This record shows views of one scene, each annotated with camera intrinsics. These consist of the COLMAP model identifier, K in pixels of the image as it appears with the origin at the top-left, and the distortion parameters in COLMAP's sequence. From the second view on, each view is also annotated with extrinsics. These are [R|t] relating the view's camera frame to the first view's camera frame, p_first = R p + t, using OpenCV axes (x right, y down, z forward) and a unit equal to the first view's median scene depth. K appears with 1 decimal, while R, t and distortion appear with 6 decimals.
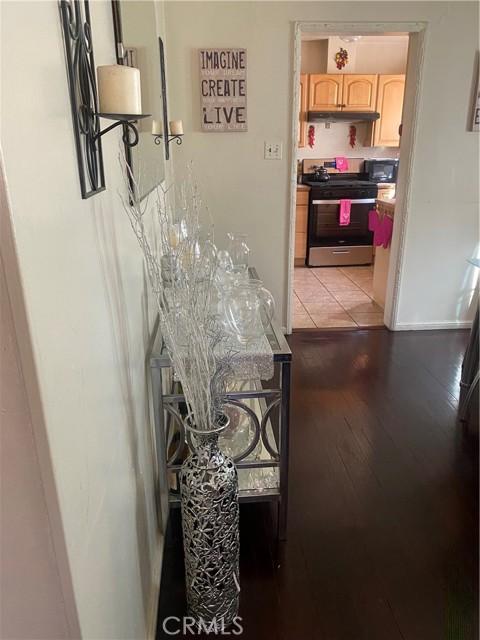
lens RADIAL K [[493.1, 0, 244.8], [0, 493.1, 321.3], [0, 0, 1]] dist [0.030220, -0.014842]
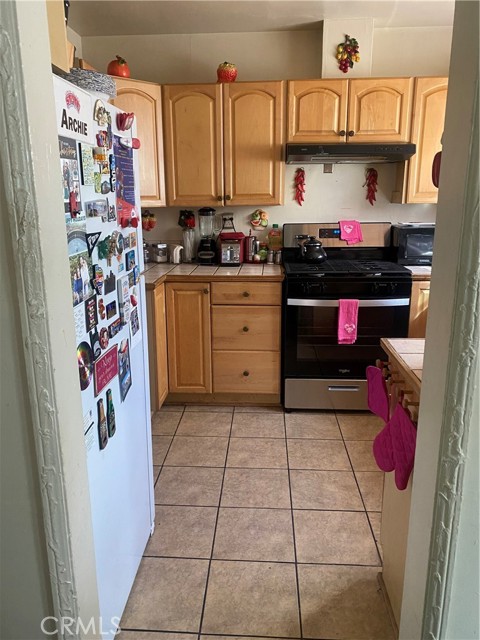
lens RADIAL K [[493.1, 0, 235.6], [0, 493.1, 320.0], [0, 0, 1]] dist [0.030220, -0.014842]
pose [[0.990924, 0.030073, -0.131014, 0.150089], [-0.042817, 0.994502, -0.095563, -0.163801], [0.127420, 0.100305, 0.986764, 0.448382]]
